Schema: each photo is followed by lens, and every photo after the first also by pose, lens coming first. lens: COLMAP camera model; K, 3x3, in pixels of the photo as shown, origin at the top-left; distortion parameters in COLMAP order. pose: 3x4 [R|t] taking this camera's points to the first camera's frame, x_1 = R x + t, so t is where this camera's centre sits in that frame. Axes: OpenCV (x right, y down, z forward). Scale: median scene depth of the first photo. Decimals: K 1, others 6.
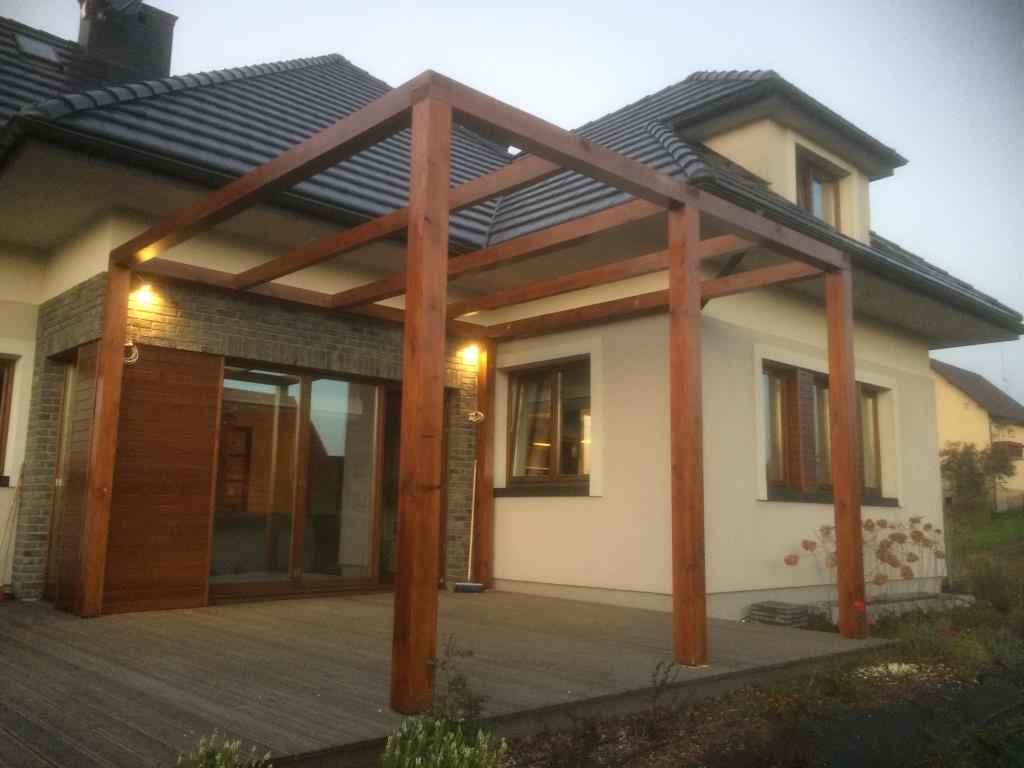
lens RADIAL K [[866.1, 0, 512.0], [0, 866.1, 384.0], [0, 0, 1]] dist [0.085750, -0.147970]
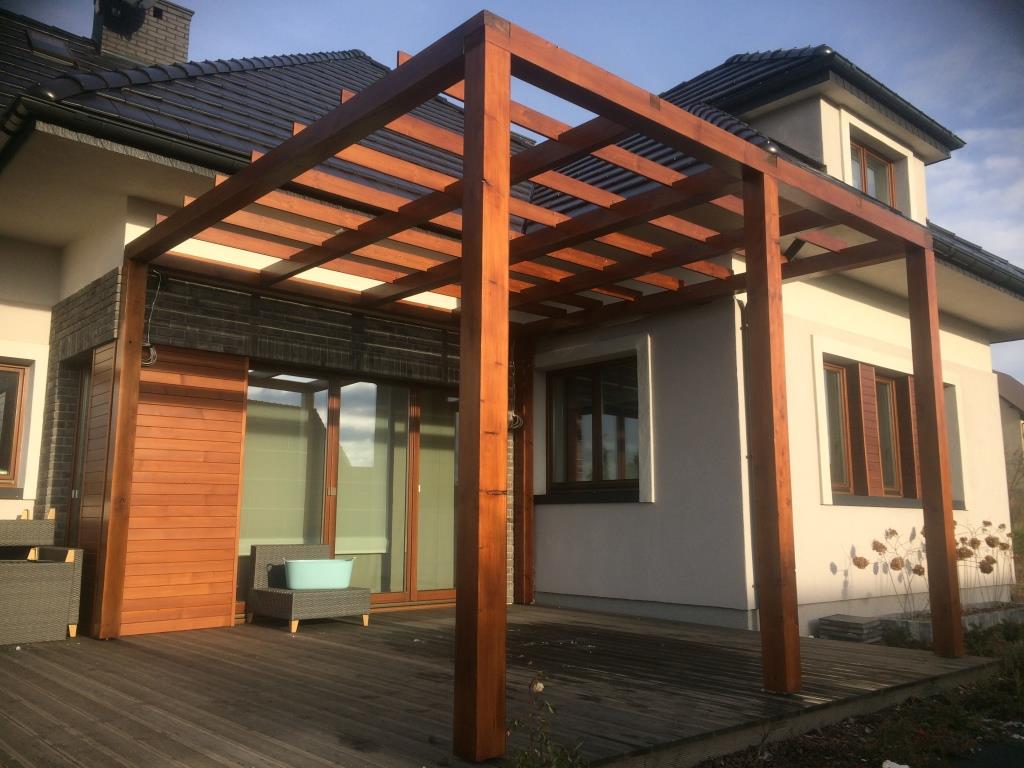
lens RADIAL K [[866.1, 0, 512.0], [0, 866.1, 384.0], [0, 0, 1]] dist [0.085750, -0.147970]
pose [[0.999712, -0.014357, -0.019237, -0.026687], [0.014175, 0.999853, -0.009597, 0.009220], [0.019372, 0.009321, 0.999769, 0.064663]]
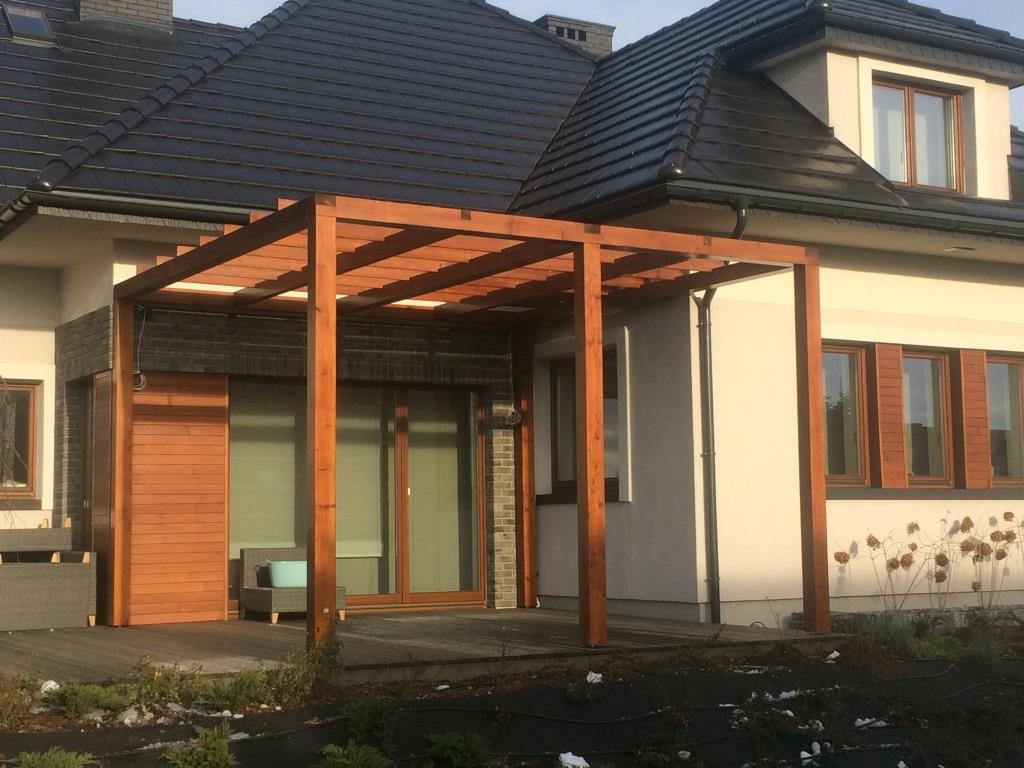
lens RADIAL K [[1540.4, 0, 512.0], [0, 1540.4, 384.0], [0, 0, 1]] dist [0.005086, 0.063898]
pose [[0.977509, -0.047357, -0.205510, 0.314847], [0.058713, 0.997046, 0.049514, -0.079948], [0.202558, -0.060467, 0.977402, -0.591341]]
